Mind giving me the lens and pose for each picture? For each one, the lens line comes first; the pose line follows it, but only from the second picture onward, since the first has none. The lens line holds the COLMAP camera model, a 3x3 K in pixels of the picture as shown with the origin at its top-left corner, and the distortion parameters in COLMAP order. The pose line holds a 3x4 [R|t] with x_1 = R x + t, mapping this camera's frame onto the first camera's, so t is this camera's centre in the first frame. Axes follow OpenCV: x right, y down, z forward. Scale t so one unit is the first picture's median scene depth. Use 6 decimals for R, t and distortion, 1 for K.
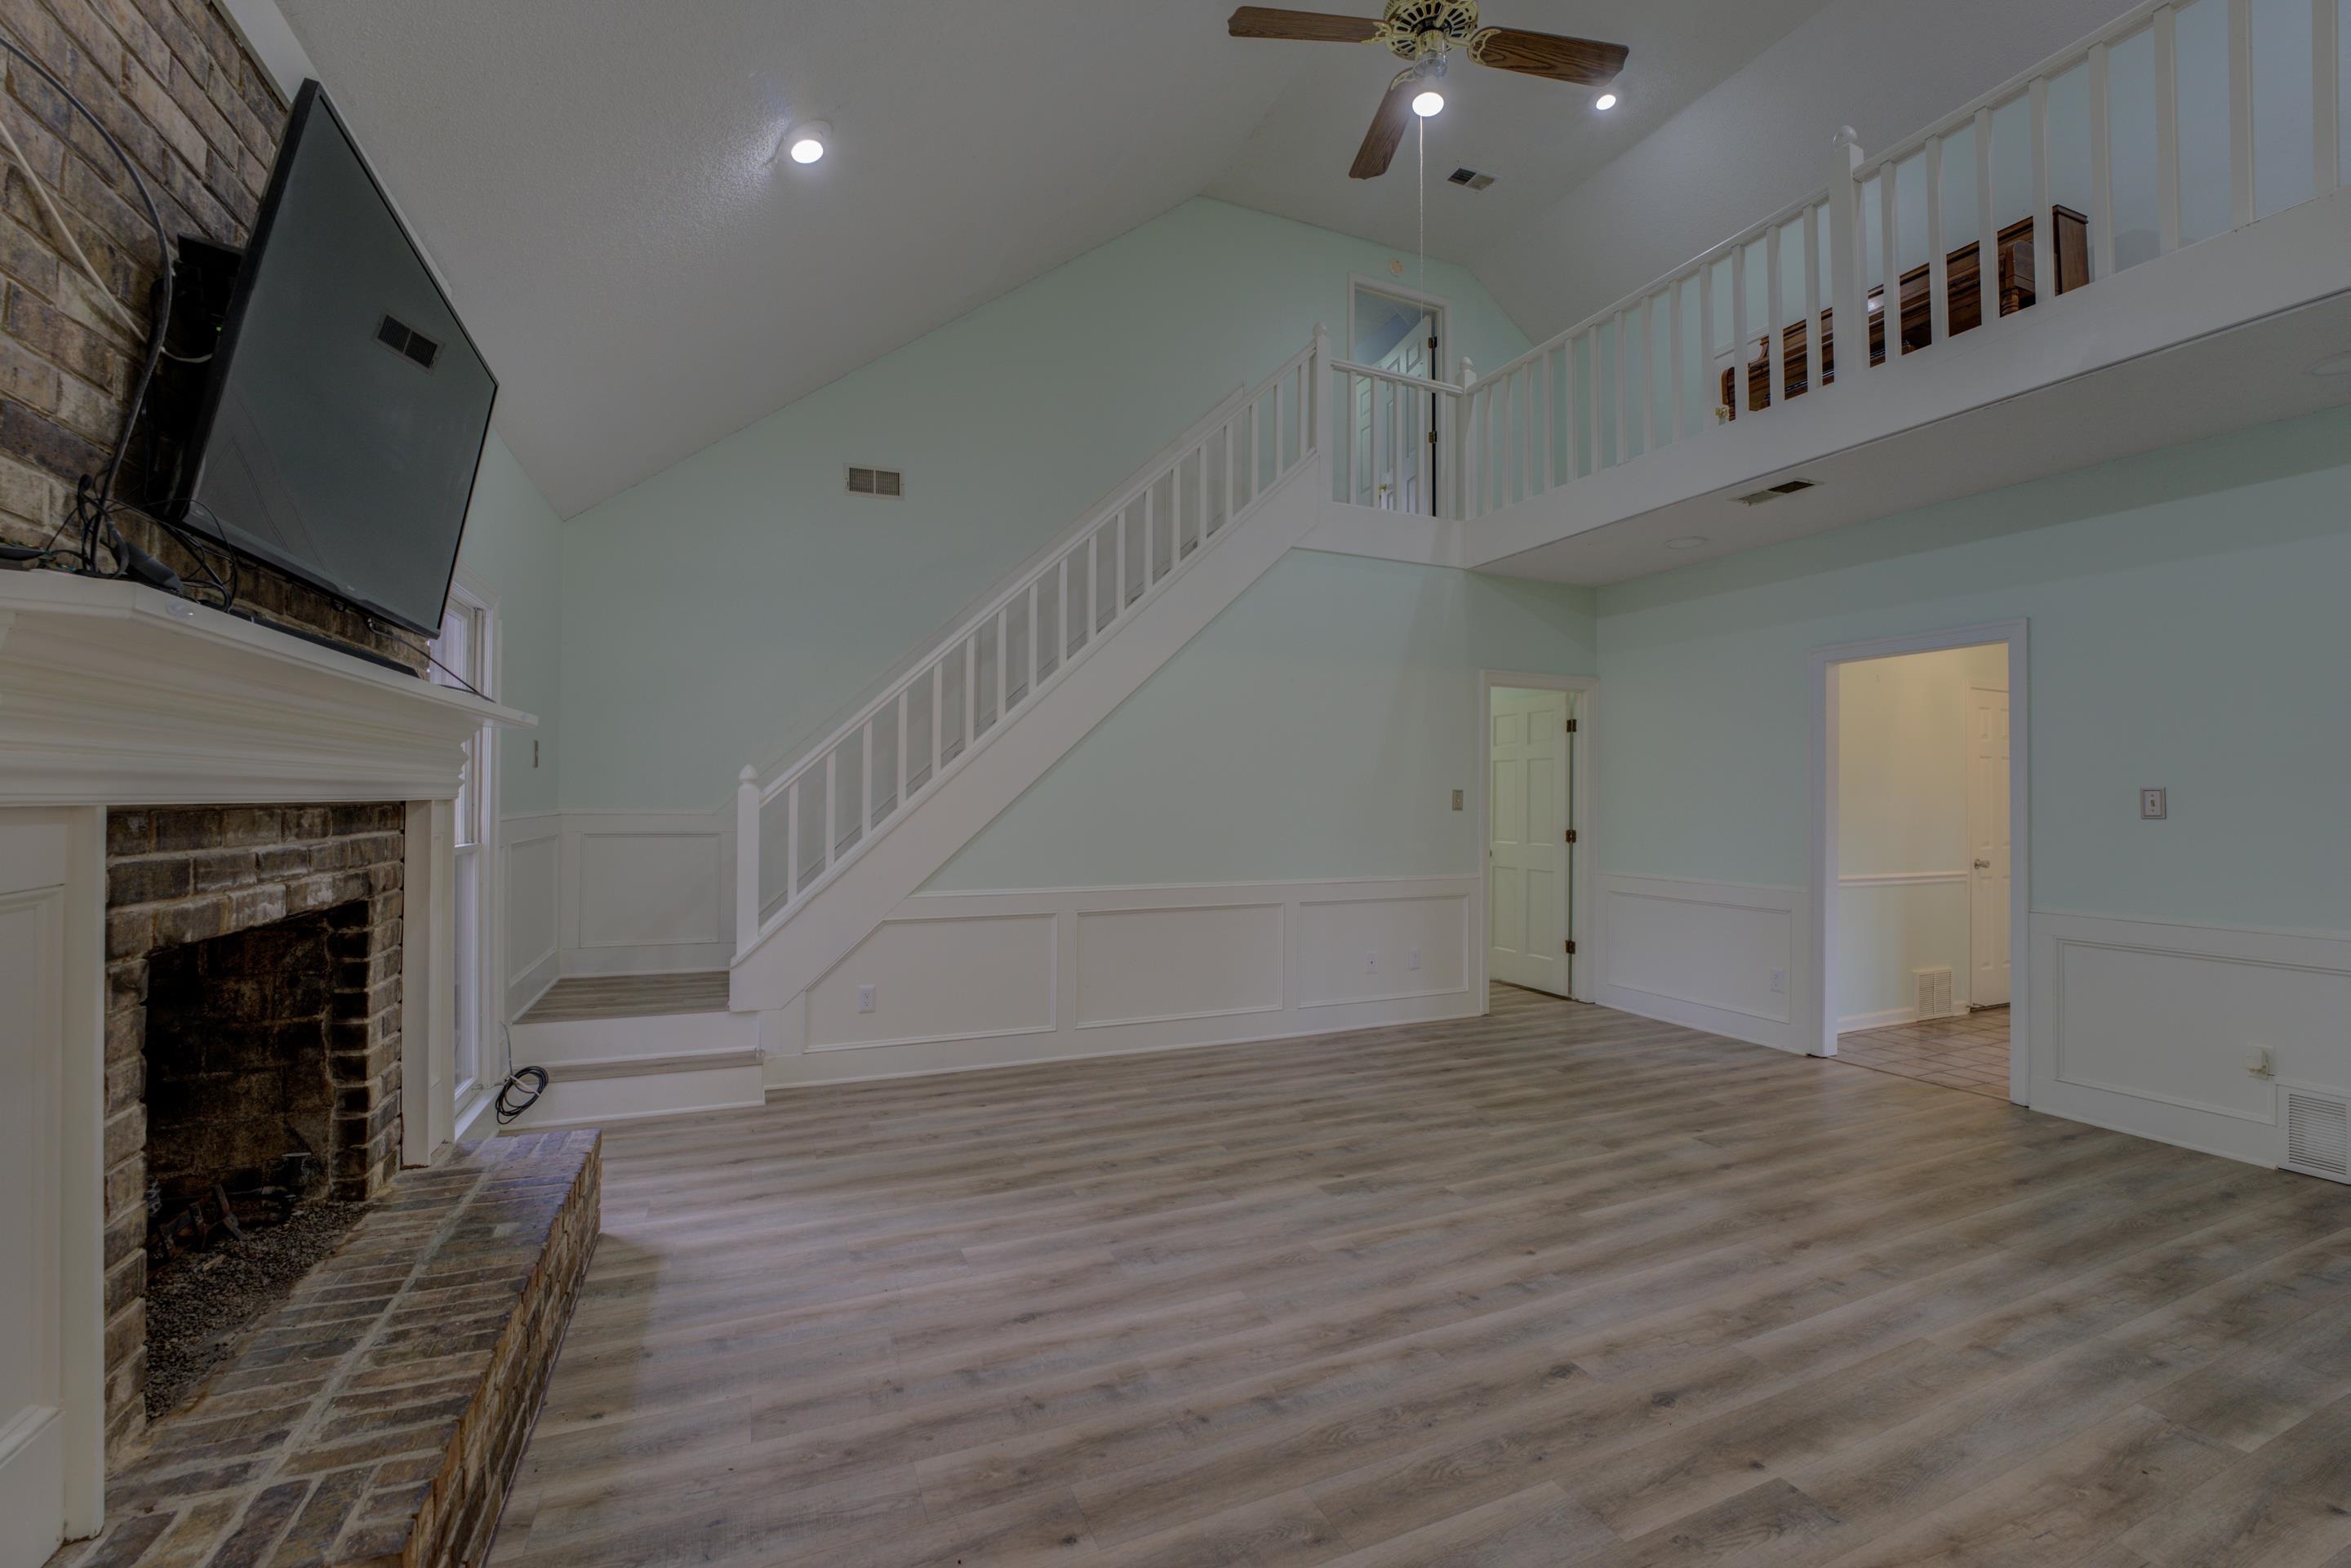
lens RADIAL K [[963.3, 0, 1166.1], [0, 963.3, 784.1], [0, 0, 1]] dist [-0.018160, 0.000504]
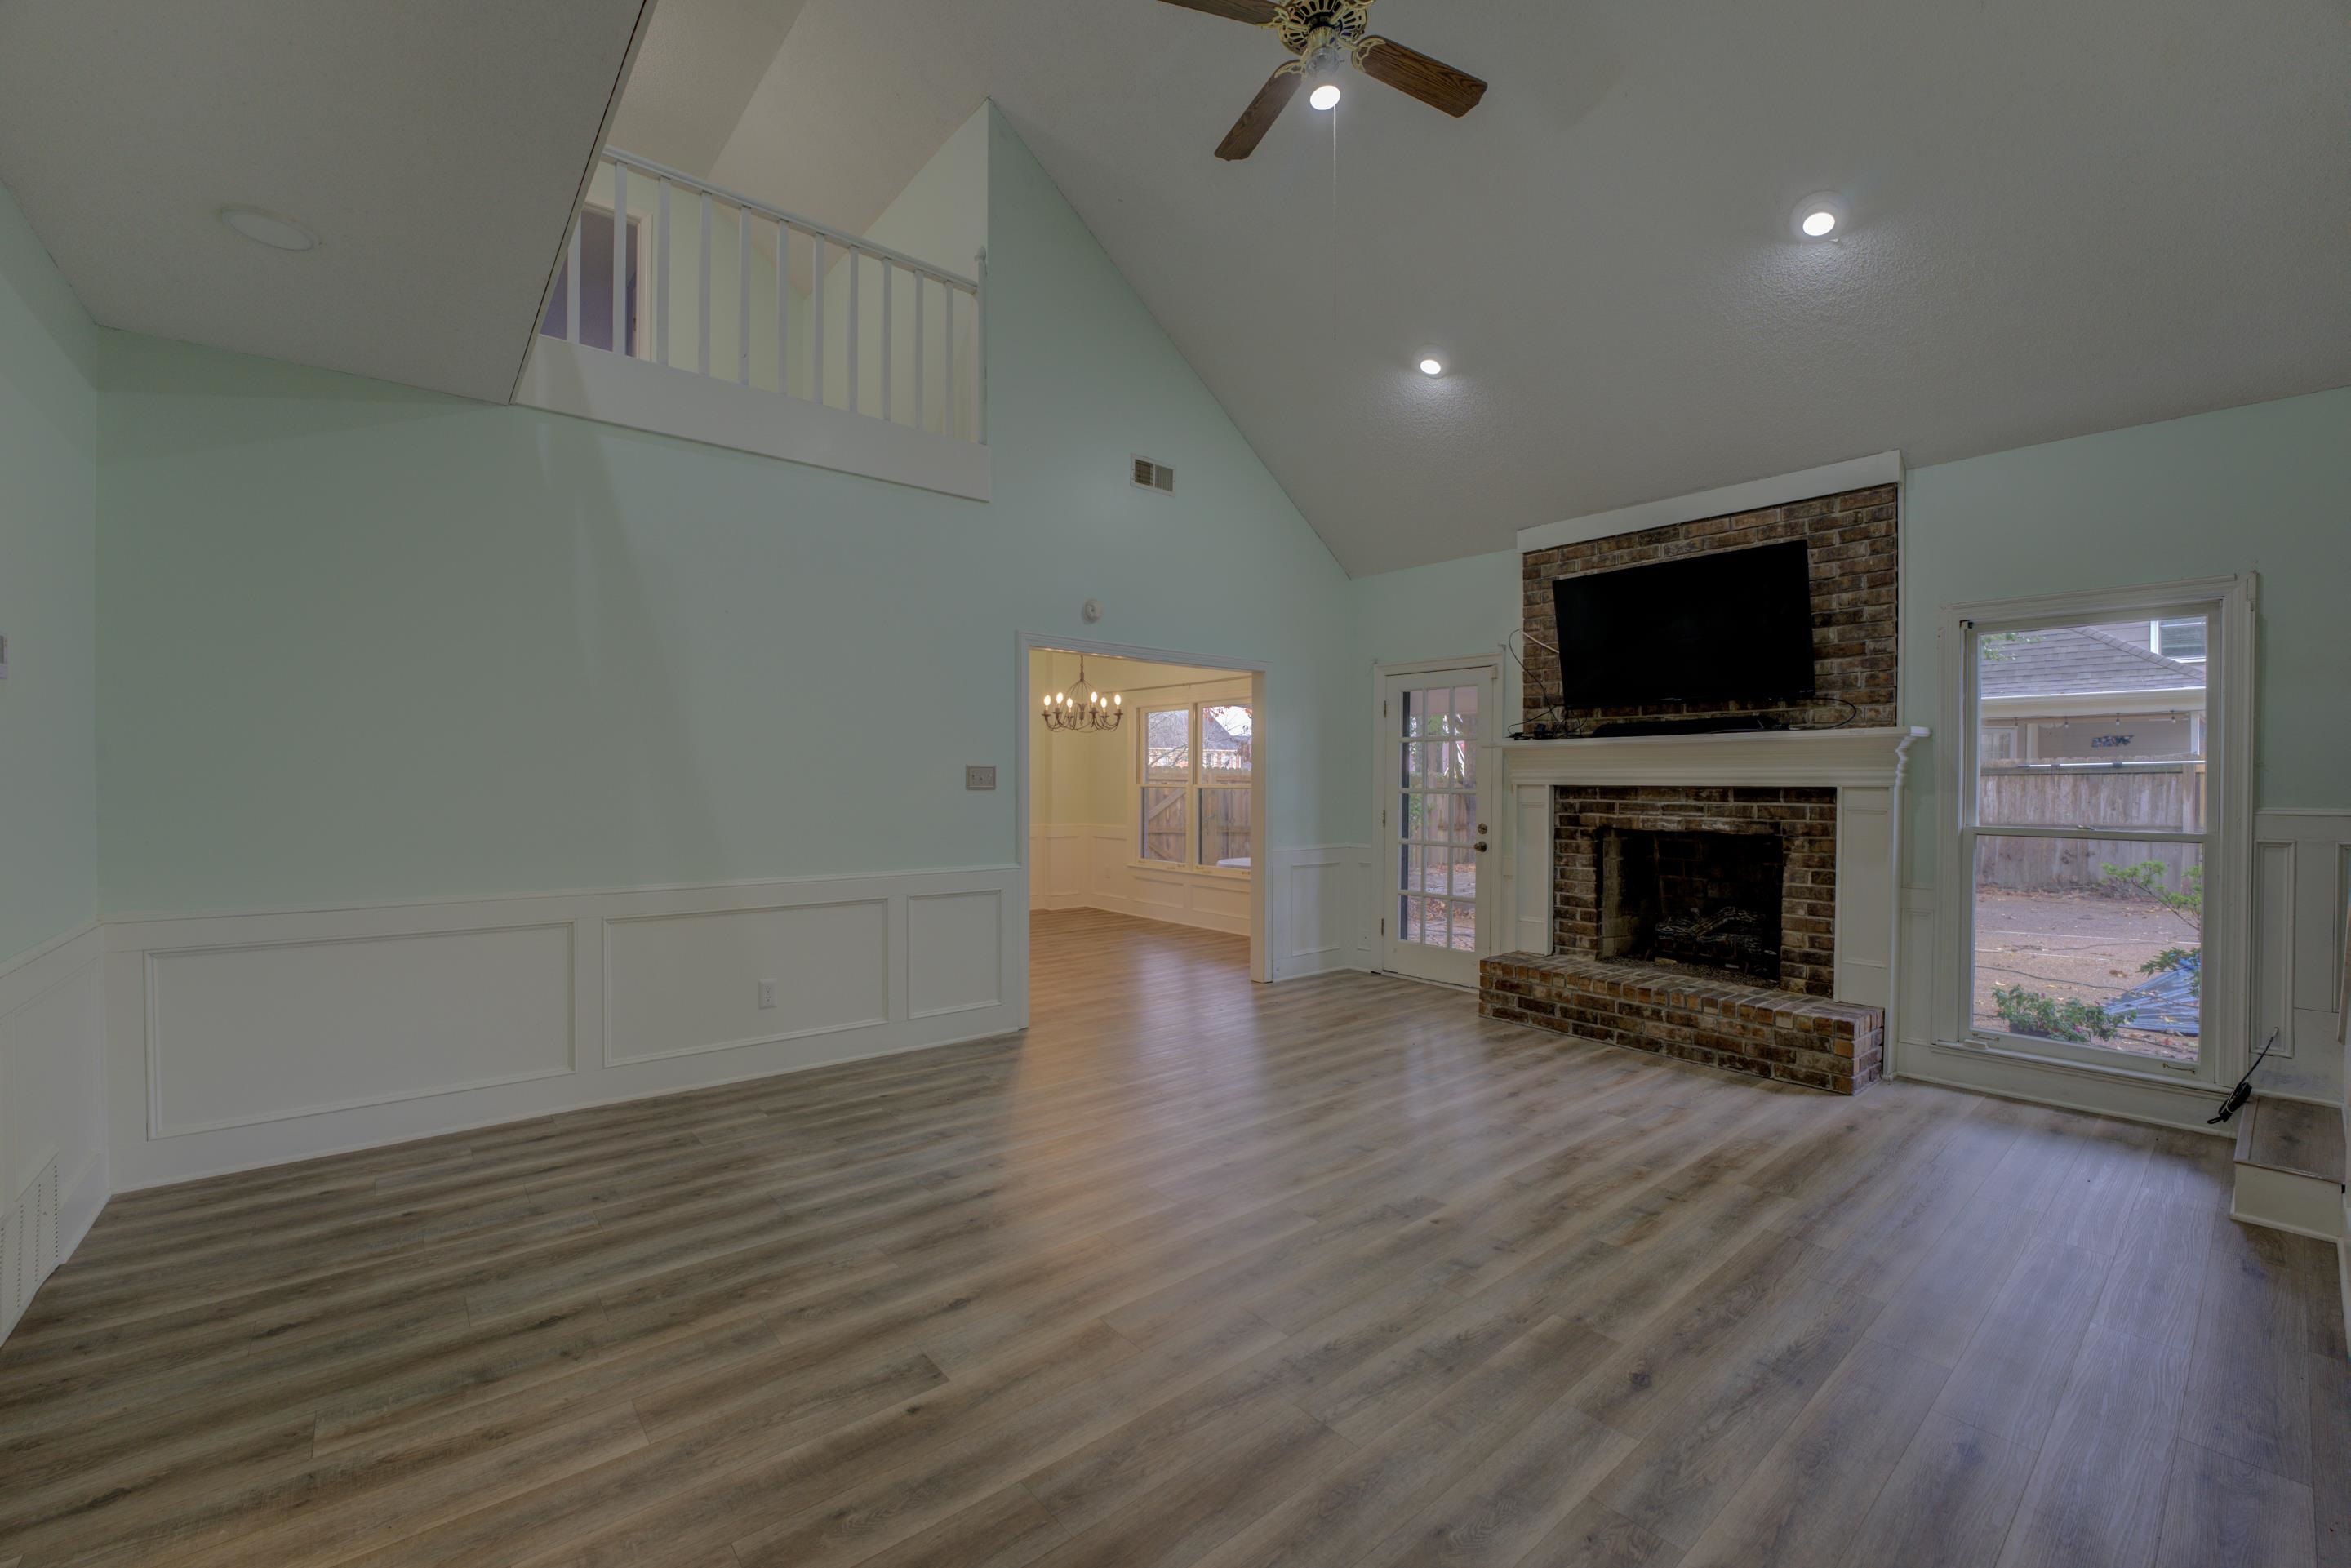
lens RADIAL K [[963.3, 0, 1178.2], [0, 963.3, 784.1], [0, 0, 1]] dist [-0.018160, 0.000504]
pose [[-0.954933, -0.010536, -0.296635, 0.684986], [-0.007161, 0.999897, -0.012462, 0.033245], [0.296736, -0.009777, -0.954910, 1.826150]]
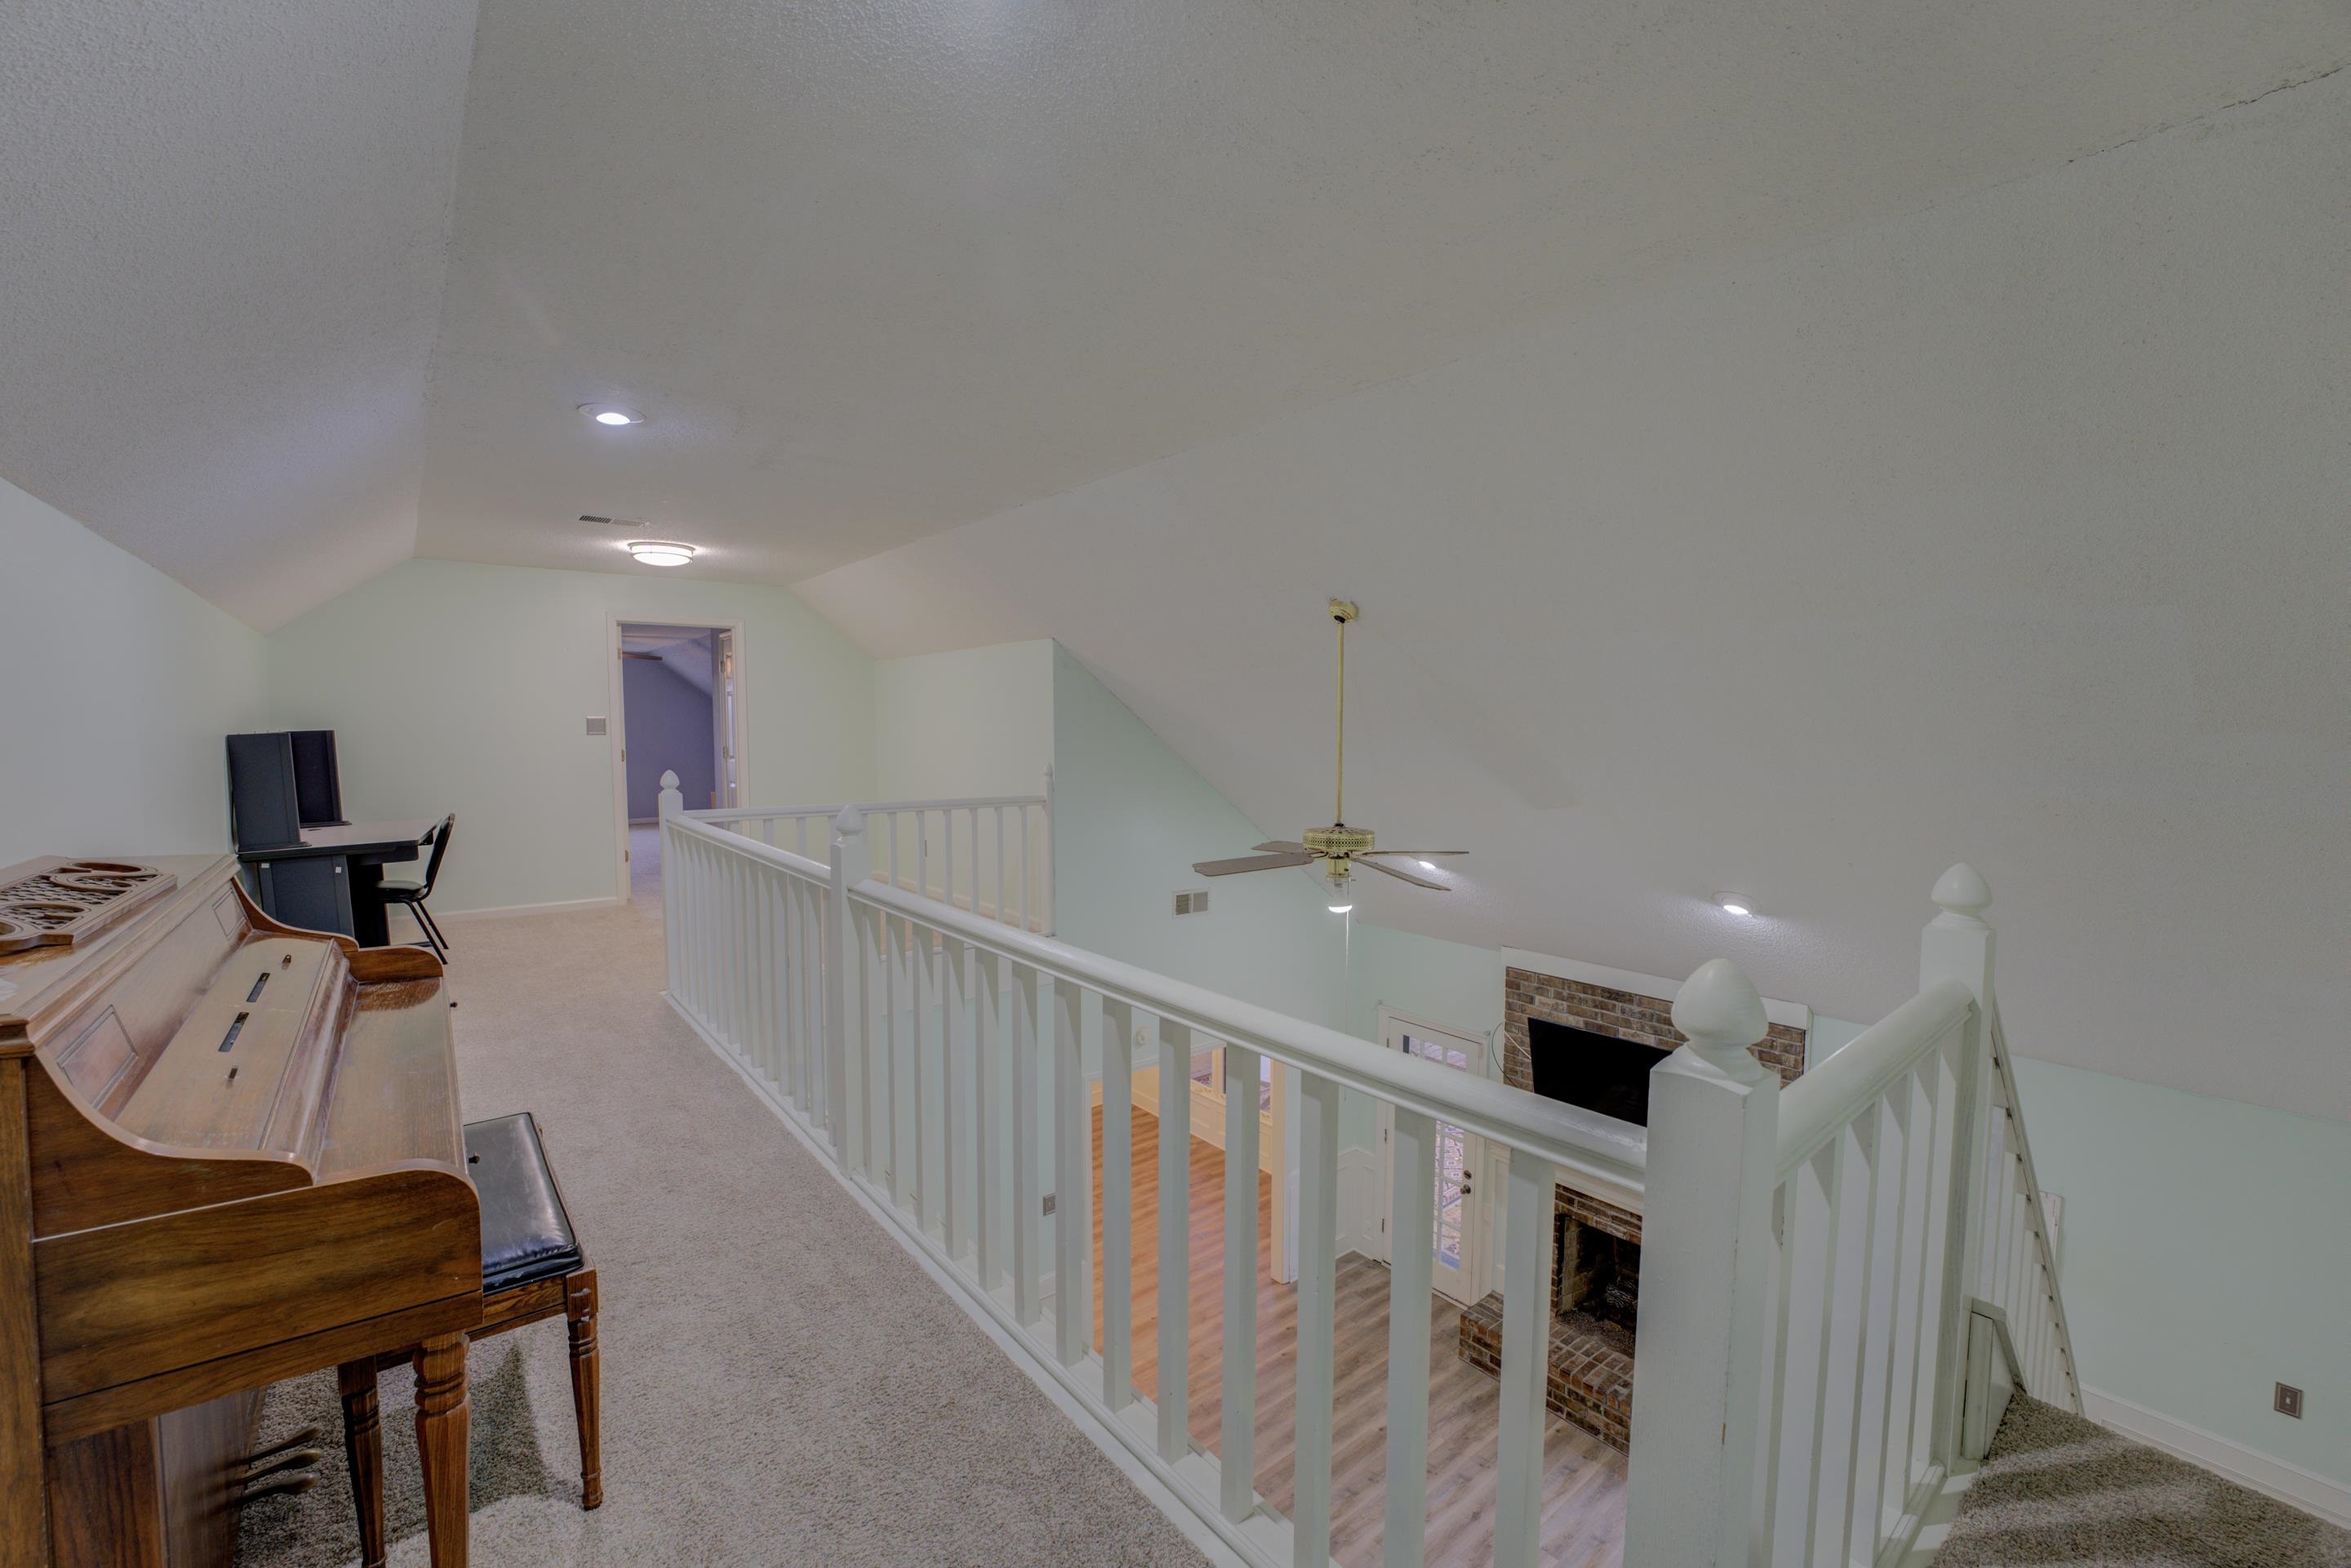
lens RADIAL K [[963.3, 0, 1172.0], [0, 963.3, 791.9], [0, 0, 1]] dist [-0.018160, 0.000504]
pose [[-0.960024, 0.012826, -0.279624, 0.829479], [-0.003203, 0.998381, 0.056792, -0.904743], [0.279900, 0.055417, -0.958428, 2.100130]]
